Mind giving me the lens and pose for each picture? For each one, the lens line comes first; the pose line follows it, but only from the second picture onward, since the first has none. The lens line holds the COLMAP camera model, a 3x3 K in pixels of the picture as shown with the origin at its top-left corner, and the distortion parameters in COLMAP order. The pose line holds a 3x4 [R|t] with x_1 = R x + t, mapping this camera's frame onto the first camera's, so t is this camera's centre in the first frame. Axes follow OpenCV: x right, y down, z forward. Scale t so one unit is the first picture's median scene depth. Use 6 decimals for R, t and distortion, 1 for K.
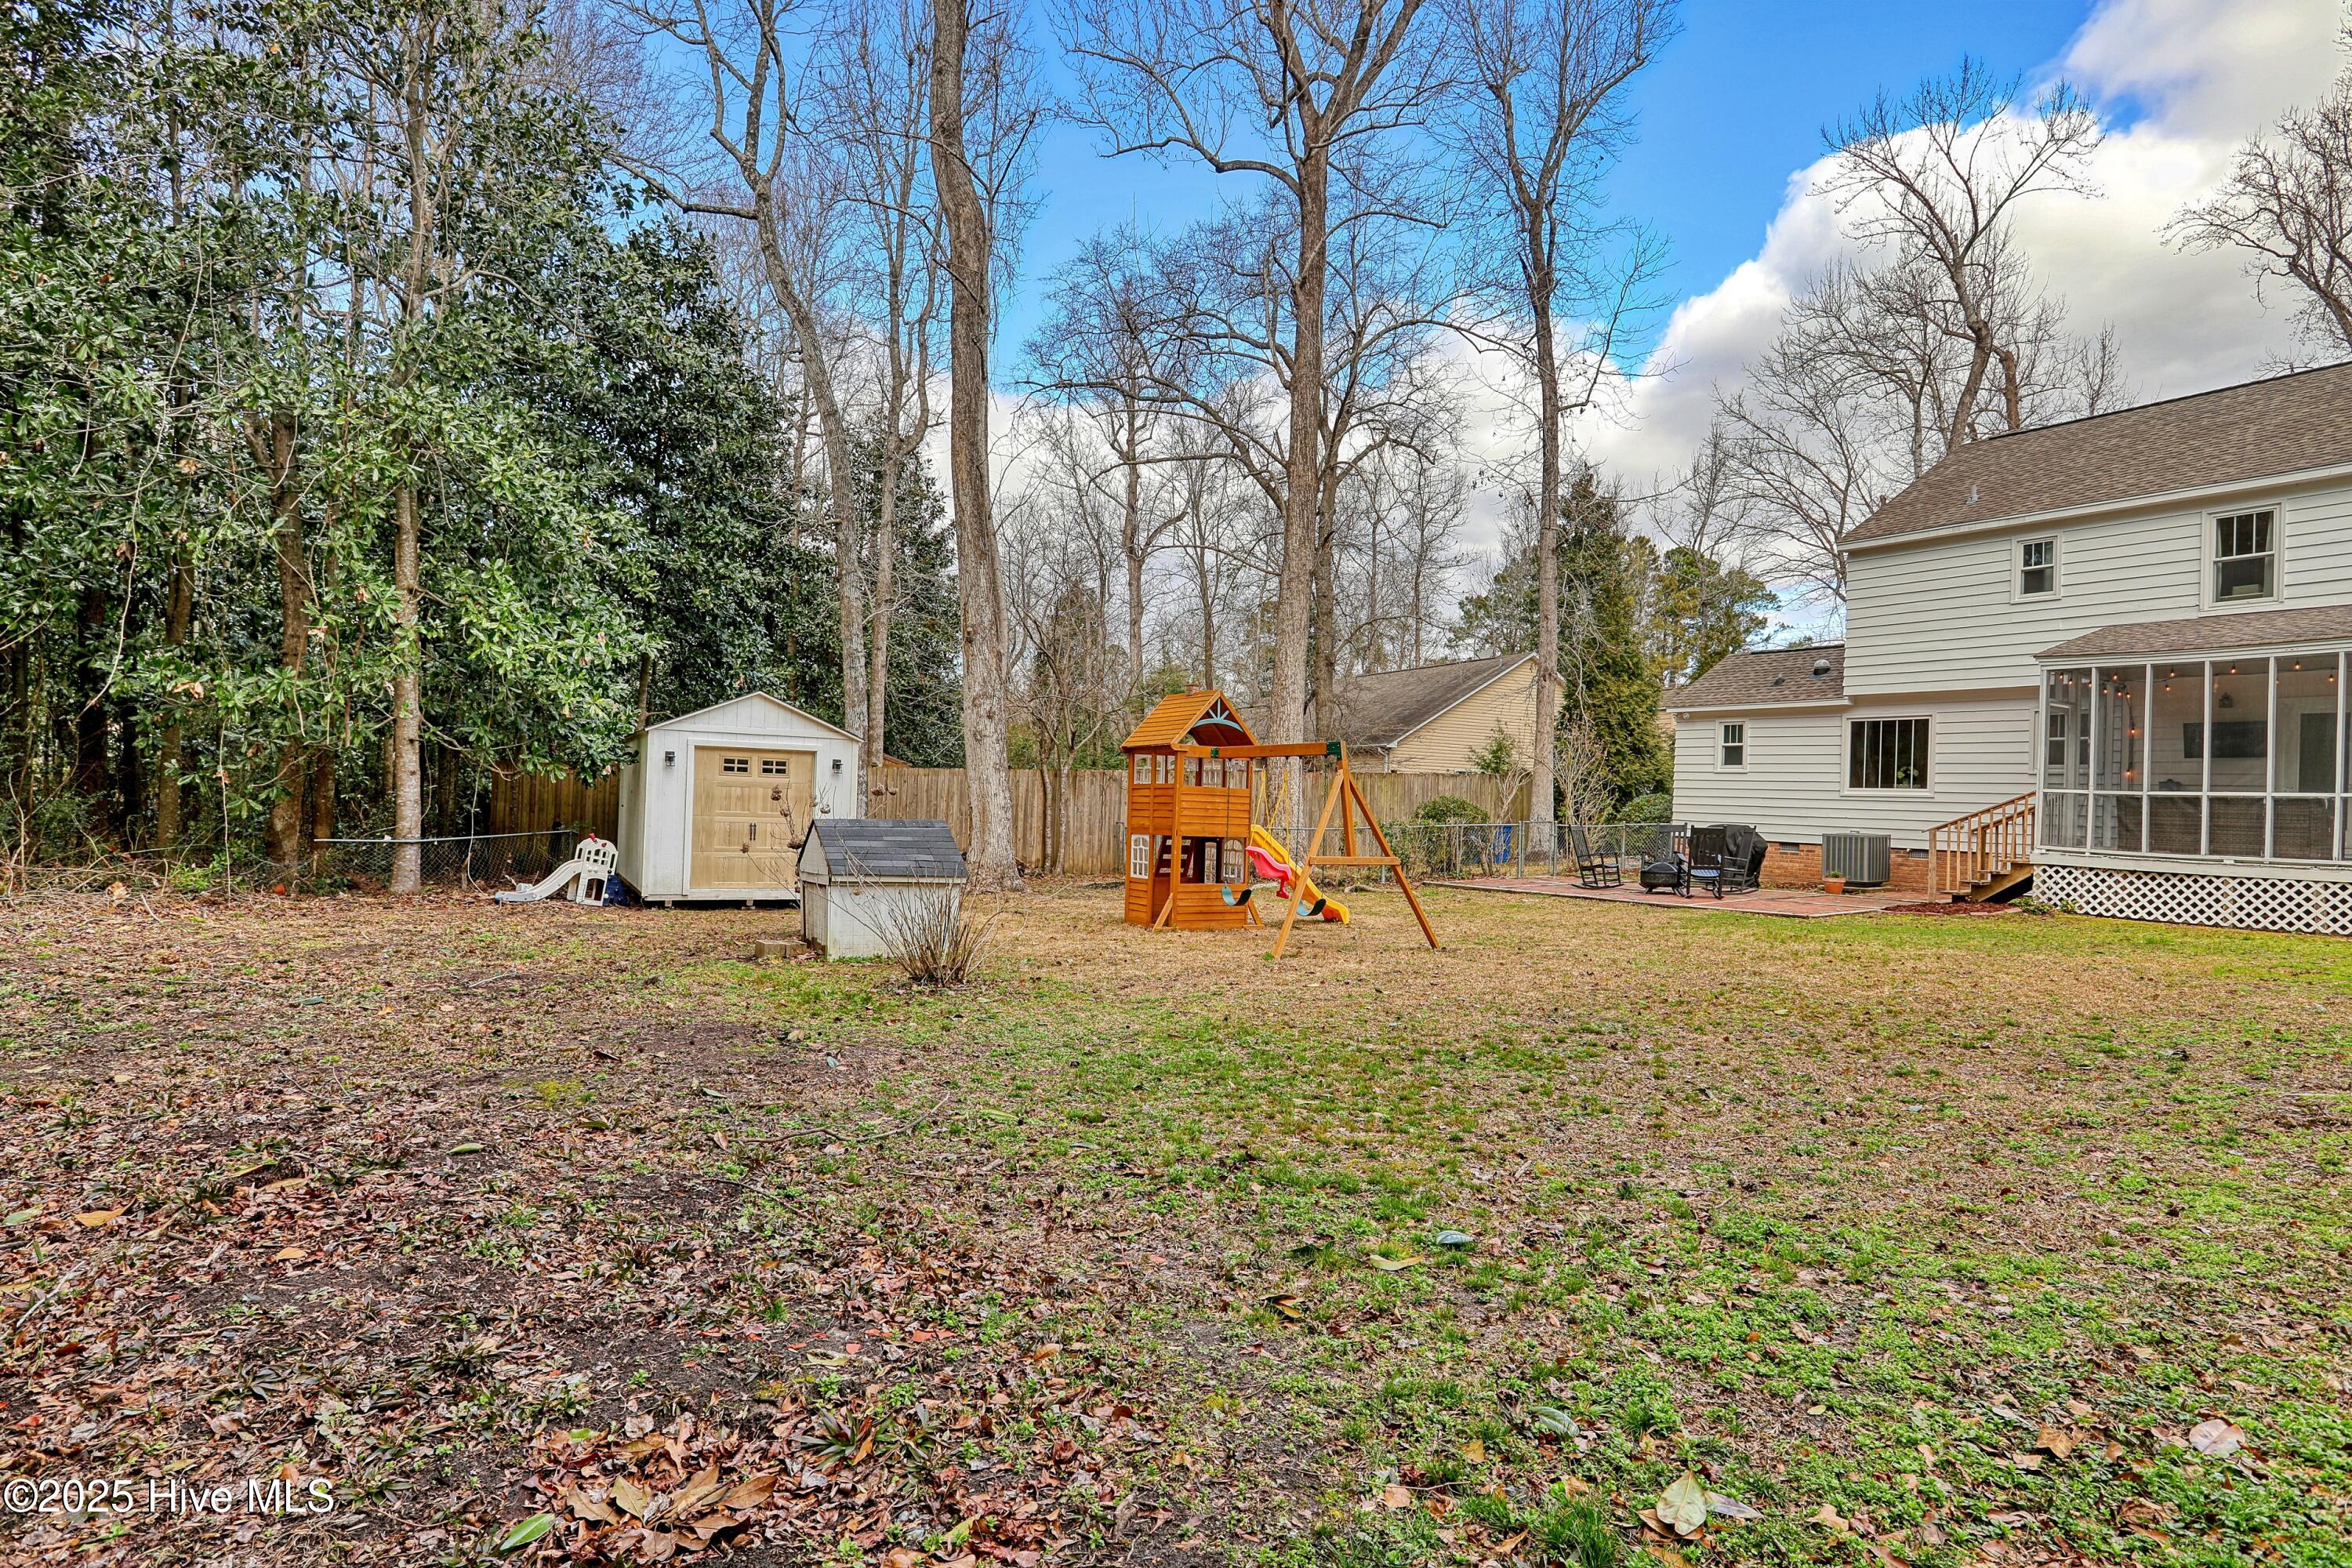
lens RADIAL K [[1279.9, 0, 1163.8], [0, 1279.9, 775.4], [0, 0, 1]] dist [-0.061857, 0.038123]
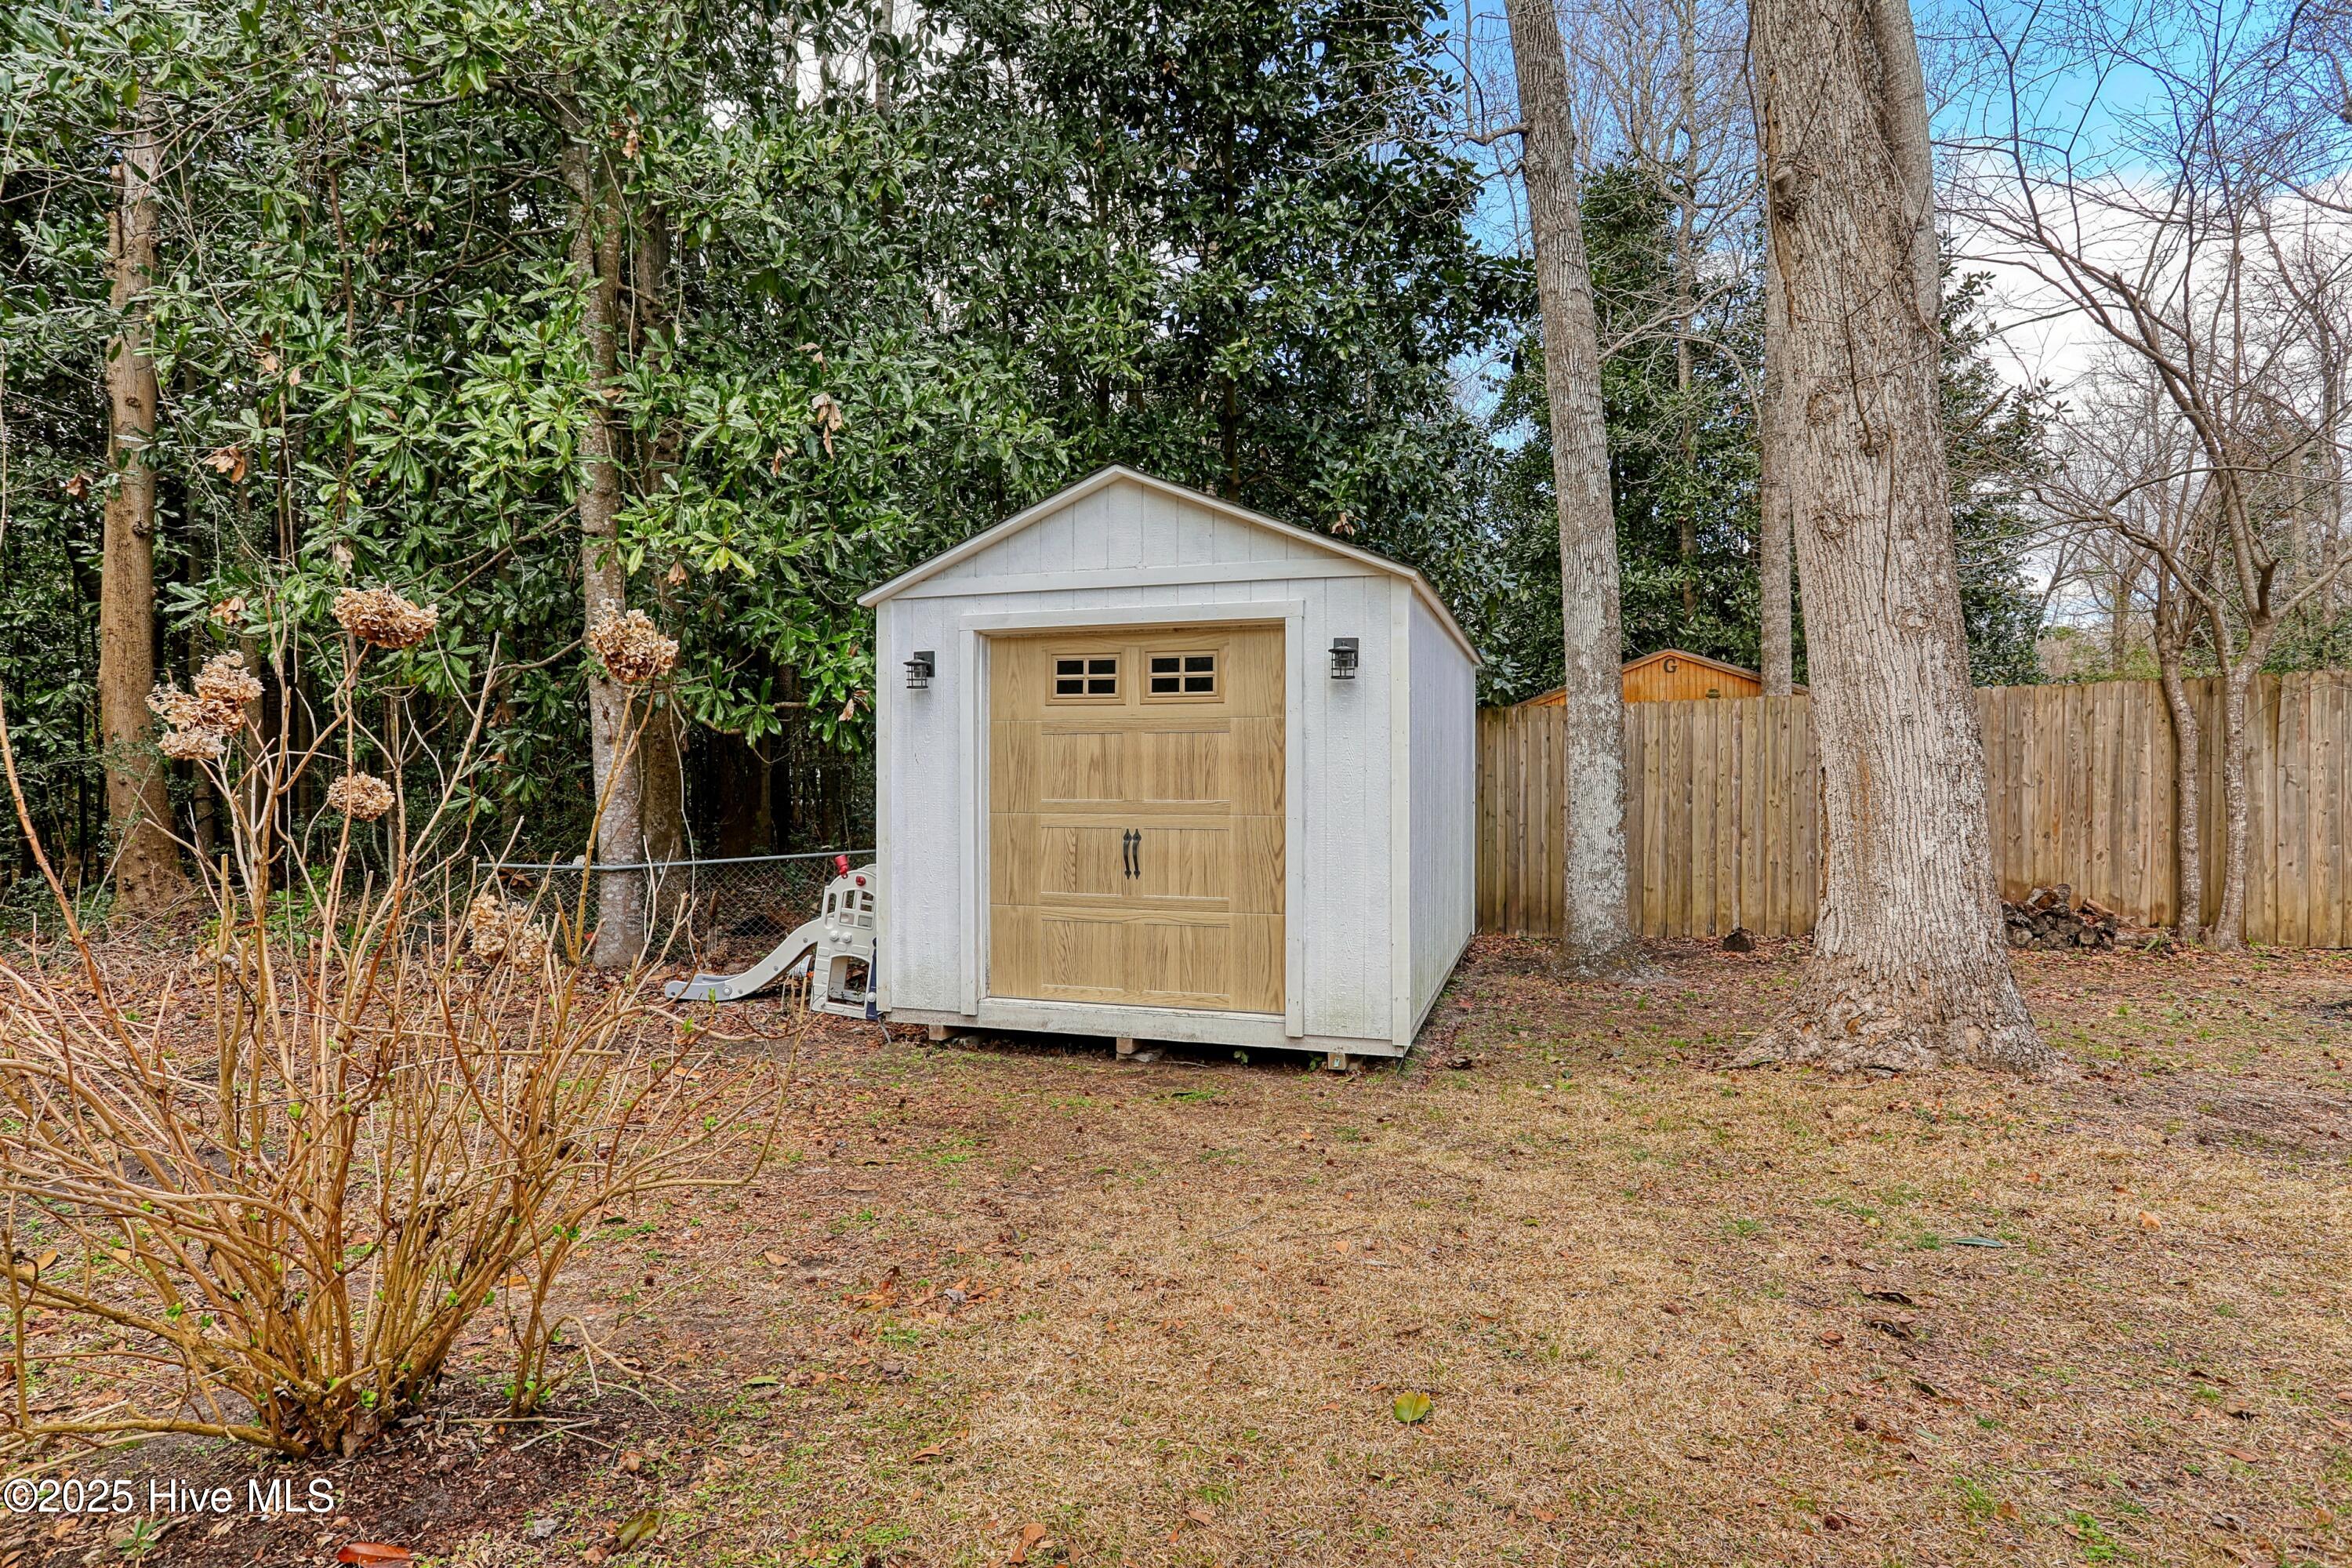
lens RADIAL K [[1279.9, 0, 1130.2], [0, 1279.9, 768.3], [0, 0, 1]] dist [-0.061857, 0.038123]
pose [[0.692509, -0.028572, -0.720843, -0.057079], [0.034774, 0.999376, -0.006206, 0.021571], [0.720571, -0.020769, 0.693070, 0.738523]]
